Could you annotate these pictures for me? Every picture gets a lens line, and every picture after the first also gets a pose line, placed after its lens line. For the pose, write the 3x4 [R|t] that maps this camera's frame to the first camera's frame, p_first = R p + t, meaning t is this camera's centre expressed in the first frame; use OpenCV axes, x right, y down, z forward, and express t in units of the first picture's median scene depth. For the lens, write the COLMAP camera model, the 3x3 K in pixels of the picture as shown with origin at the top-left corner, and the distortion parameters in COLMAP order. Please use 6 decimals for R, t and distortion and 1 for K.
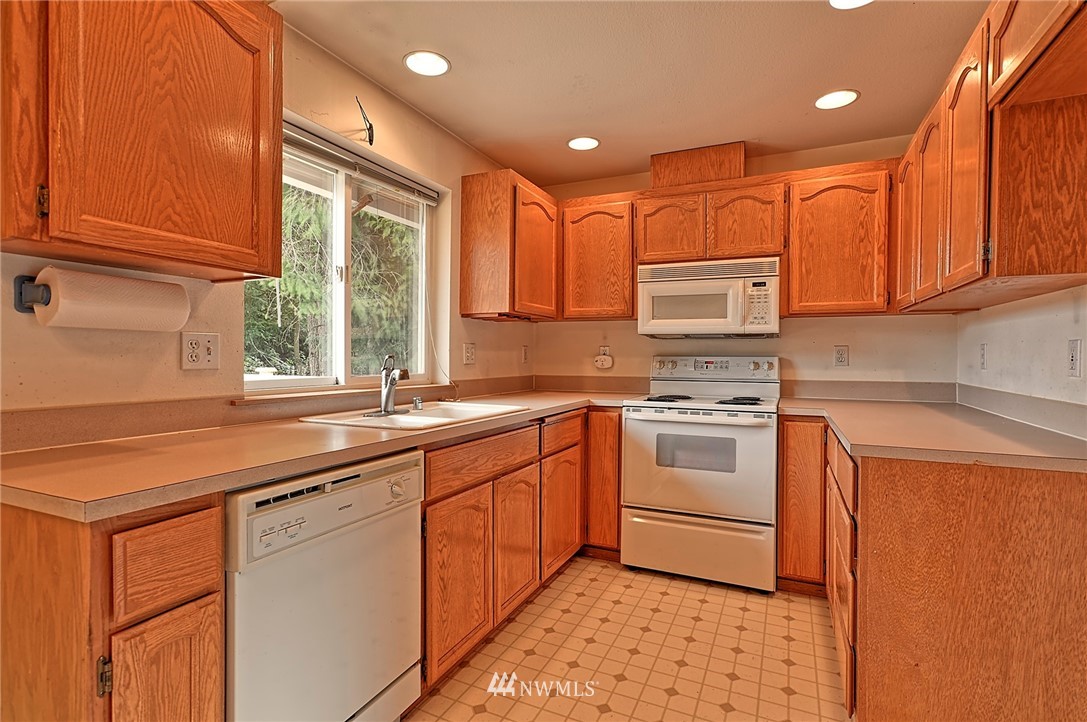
lens RADIAL K [[526.0, 0, 548.2], [0, 526.0, 361.1], [0, 0, 1]] dist [-0.017323, 0.019016]
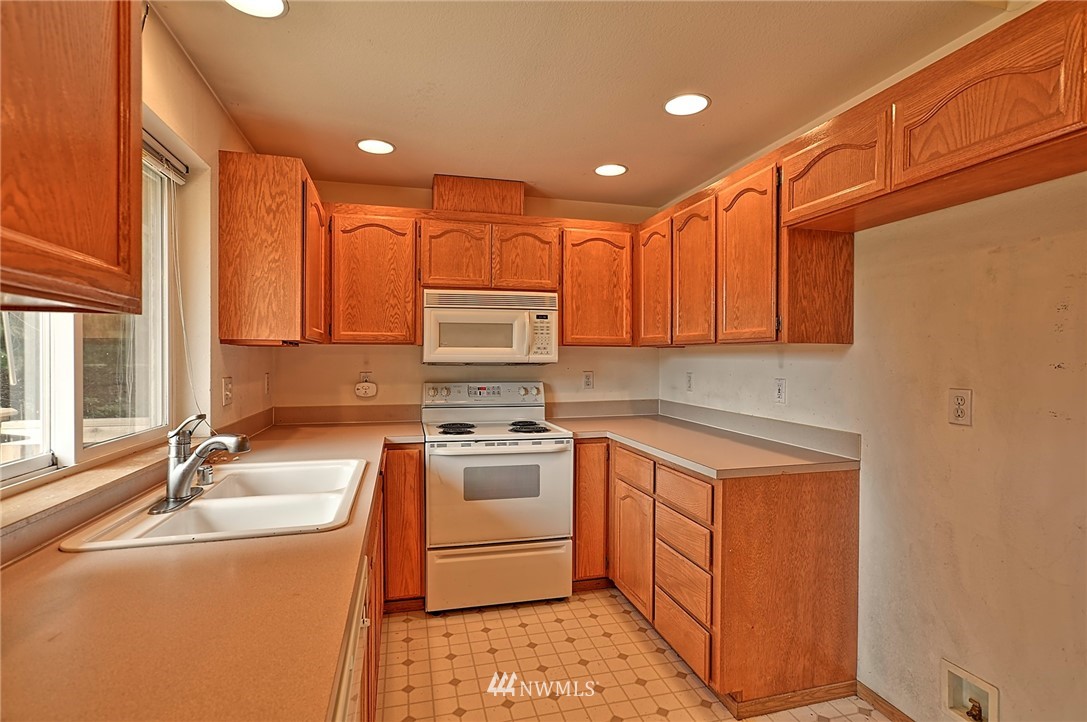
lens RADIAL K [[526.0, 0, 536.4], [0, 526.0, 365.9], [0, 0, 1]] dist [-0.017323, 0.019016]
pose [[0.774807, -0.013586, 0.632052, -0.297199], [0.008888, 0.999904, 0.010598, -0.058427], [-0.632136, -0.002594, 0.774853, 0.162434]]
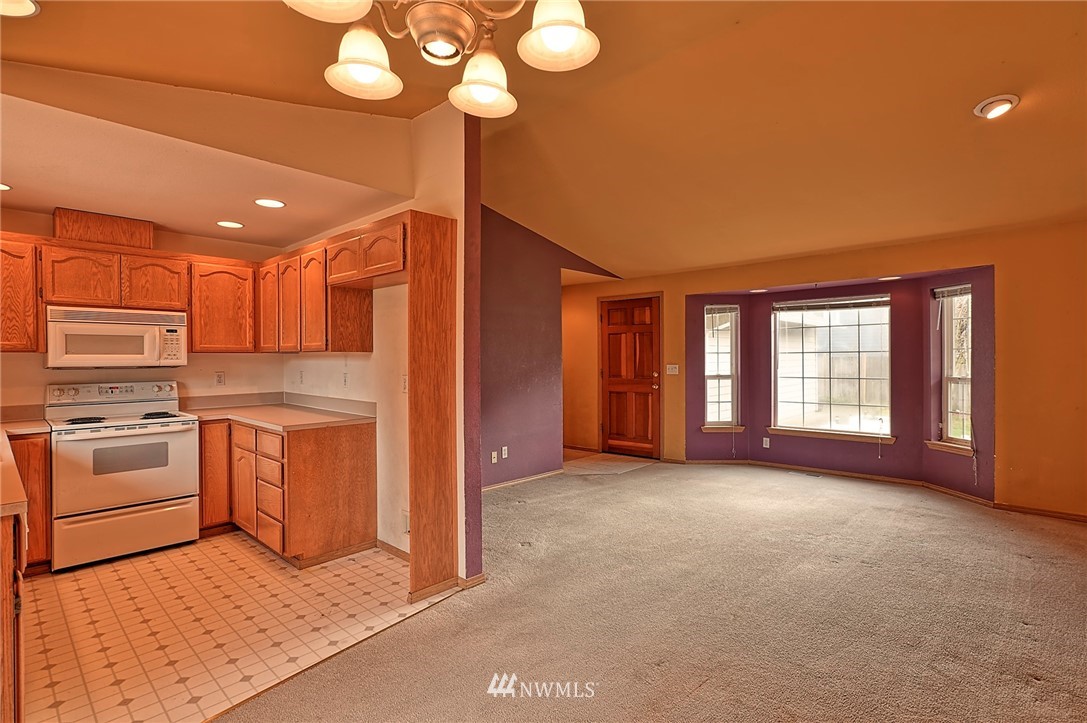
lens RADIAL K [[526.0, 0, 539.8], [0, 526.0, 362.6], [0, 0, 1]] dist [-0.017323, 0.019016]
pose [[0.321650, -0.015866, 0.946726, -0.609421], [0.019285, 0.999762, 0.010202, -0.057128], [-0.946662, 0.014976, 0.321880, -0.382222]]
